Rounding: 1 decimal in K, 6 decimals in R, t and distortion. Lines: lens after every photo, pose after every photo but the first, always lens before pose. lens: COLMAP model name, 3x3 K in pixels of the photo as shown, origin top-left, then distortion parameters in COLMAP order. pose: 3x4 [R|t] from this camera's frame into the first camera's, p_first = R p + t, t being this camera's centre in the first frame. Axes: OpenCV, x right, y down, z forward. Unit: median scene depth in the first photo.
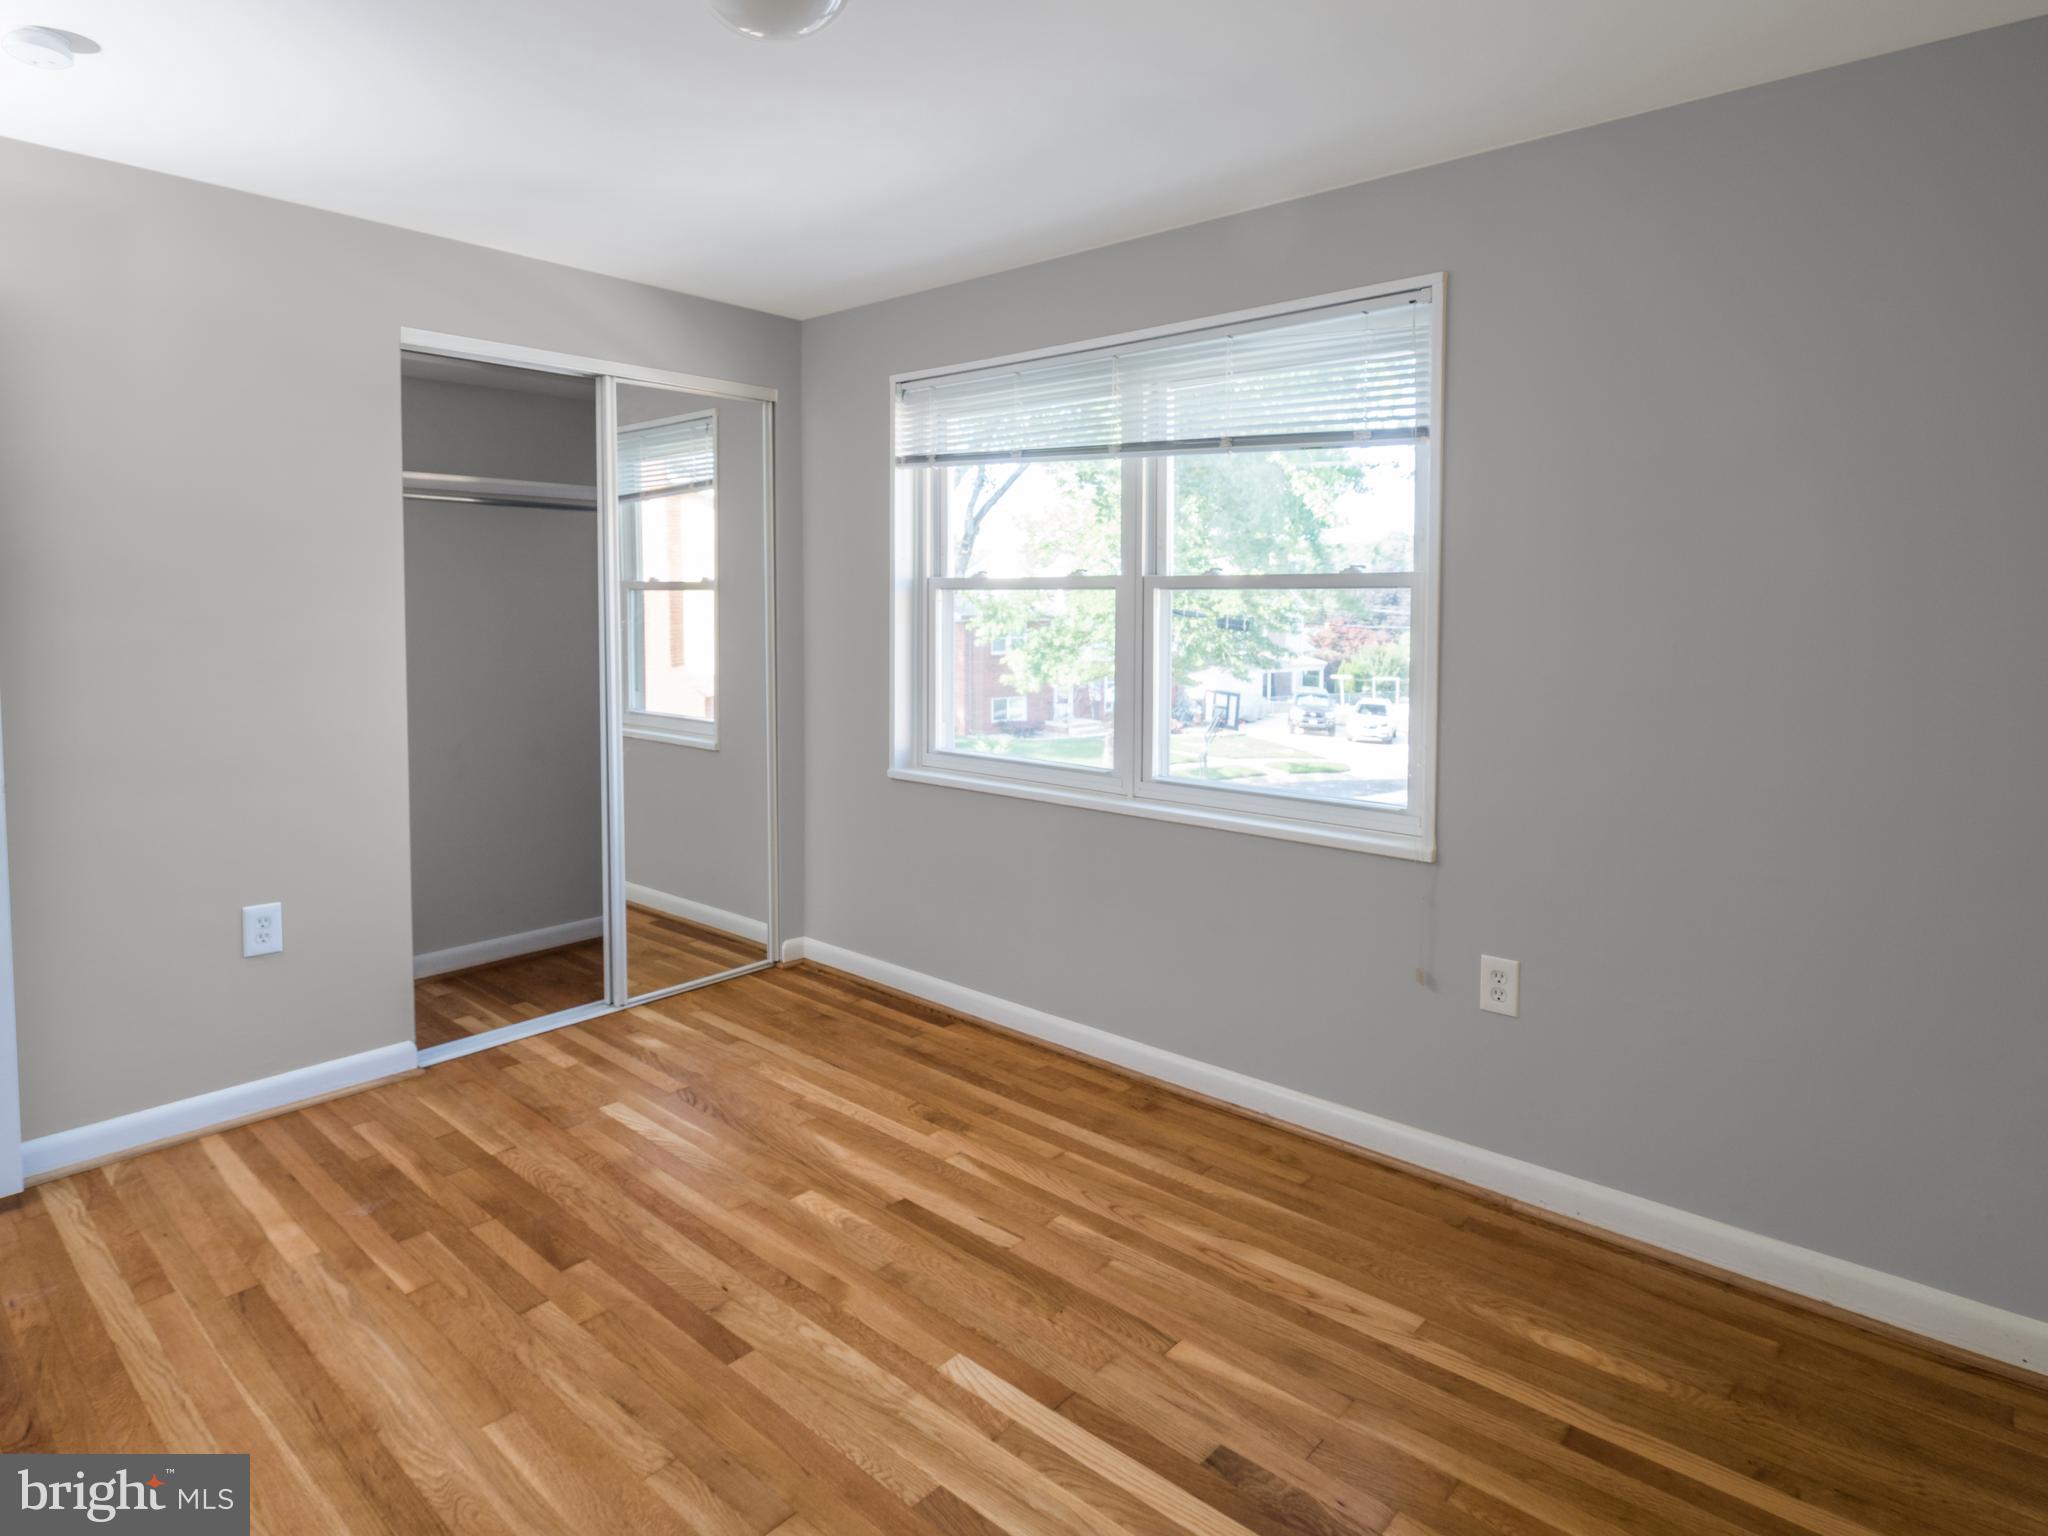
lens RADIAL K [[1143.1, 0, 1024.4], [0, 1143.1, 641.9], [0, 0, 1]] dist [-0.000843, -0.000851]
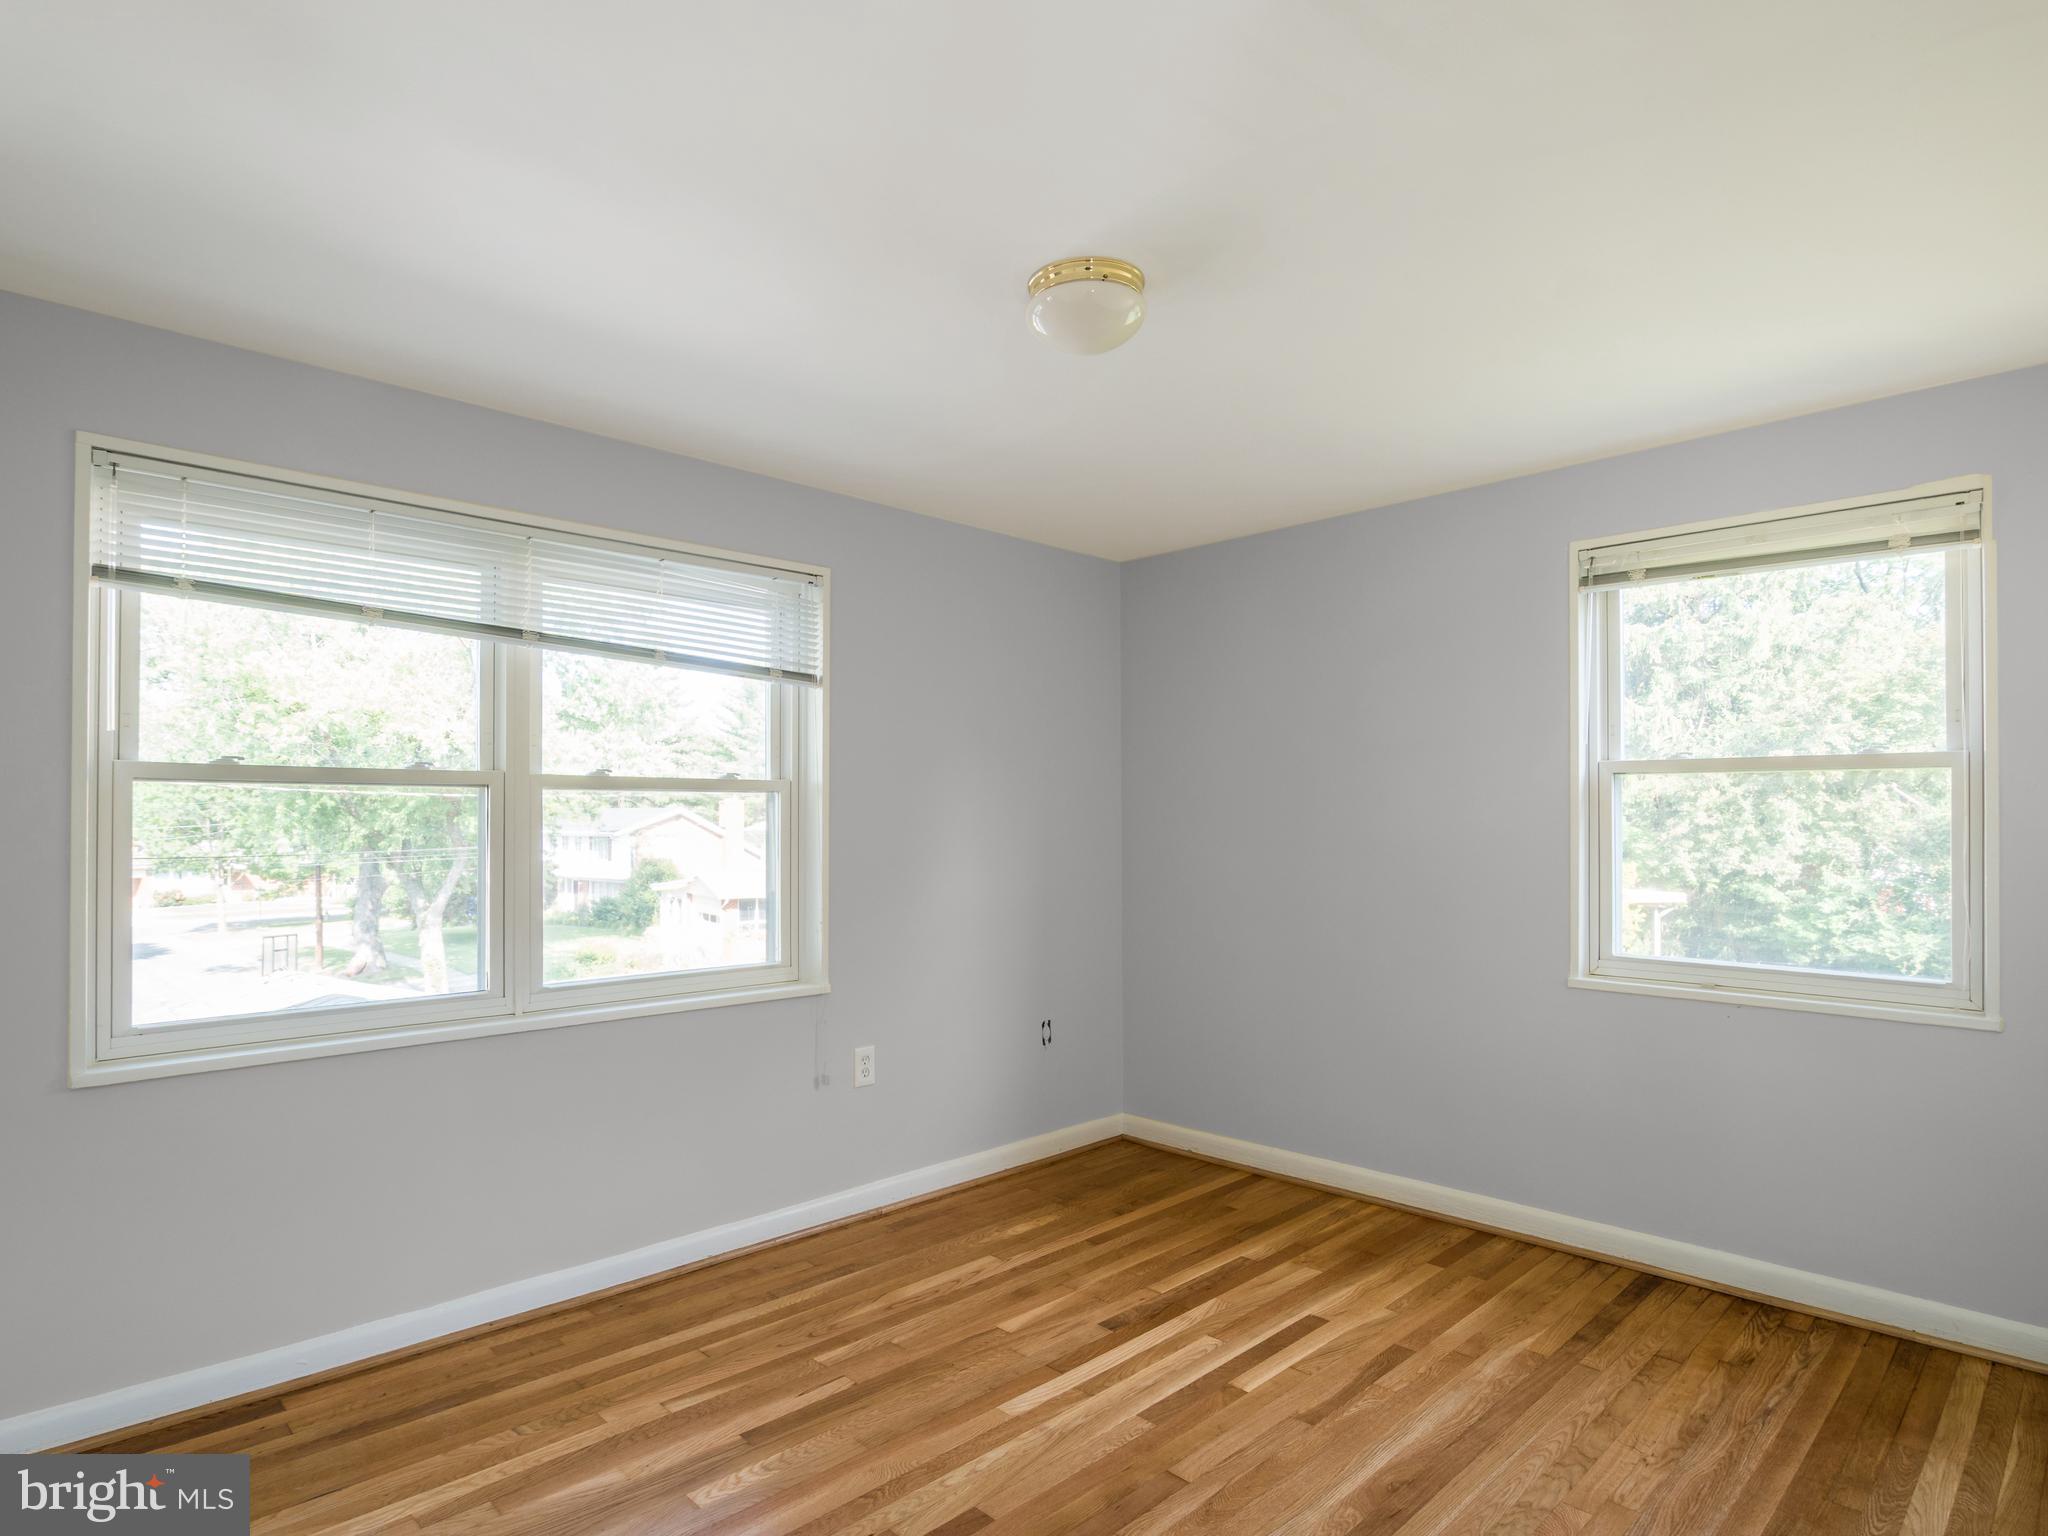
lens RADIAL K [[1140.4, 0, 1028.1], [0, 1140.4, 780.1], [0, 0, 1]] dist [-0.002080, -0.009149]
pose [[0.067460, 0.029943, 0.997273, -1.015503], [0.036752, 0.998797, -0.032475, -0.008318], [-0.997045, 0.038842, 0.066279, 0.671984]]
